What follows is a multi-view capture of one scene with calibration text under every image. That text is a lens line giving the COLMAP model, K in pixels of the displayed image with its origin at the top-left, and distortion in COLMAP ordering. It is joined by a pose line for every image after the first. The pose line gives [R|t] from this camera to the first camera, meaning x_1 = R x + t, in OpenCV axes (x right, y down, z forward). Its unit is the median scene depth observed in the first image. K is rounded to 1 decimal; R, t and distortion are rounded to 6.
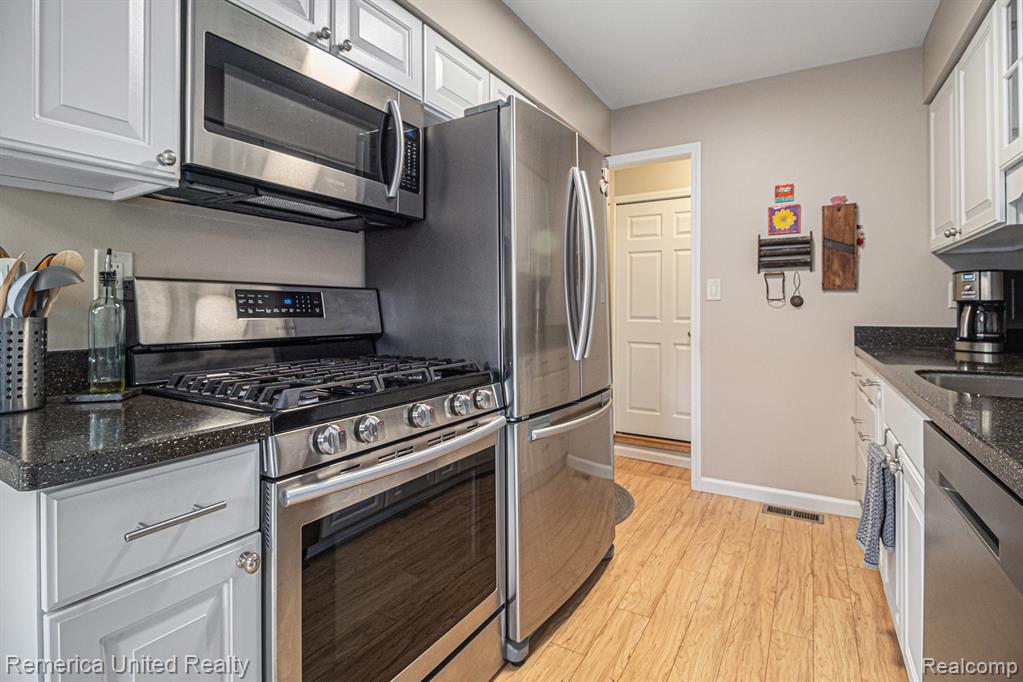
lens RADIAL K [[485.1, 0, 513.9], [0, 485.1, 308.3], [0, 0, 1]] dist [-0.002051, -0.001875]
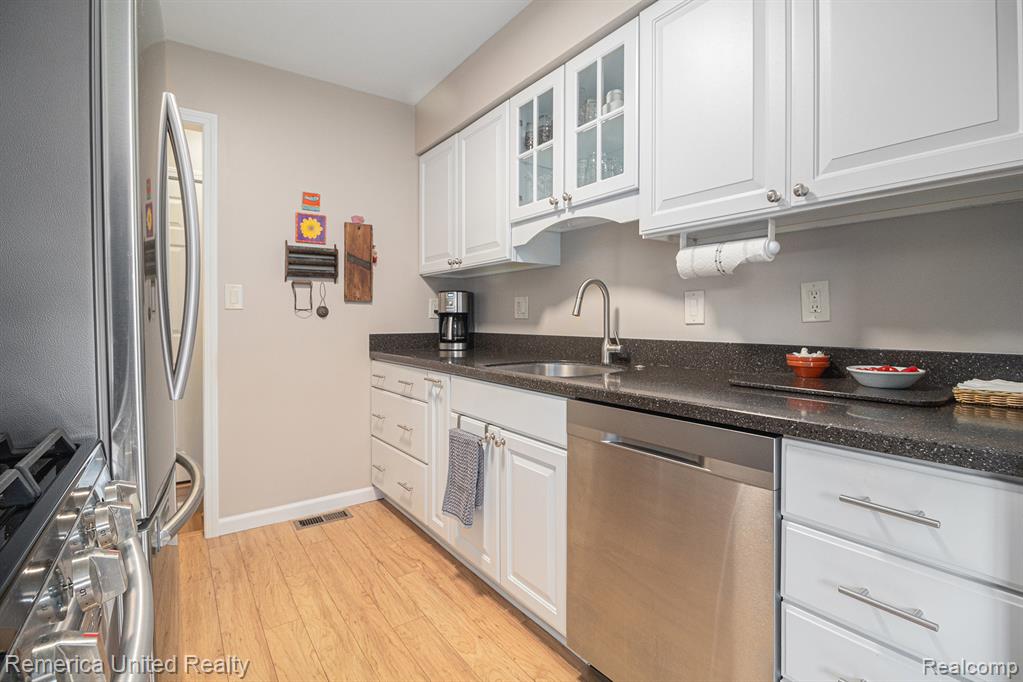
lens RADIAL K [[485.1, 0, 507.7], [0, 485.1, 337.3], [0, 0, 1]] dist [-0.002051, -0.001875]
pose [[0.406864, -0.037738, 0.912709, -0.200286], [0.000622, 0.999158, 0.041035, -0.002765], [-0.913488, -0.016128, 0.406545, 0.246930]]
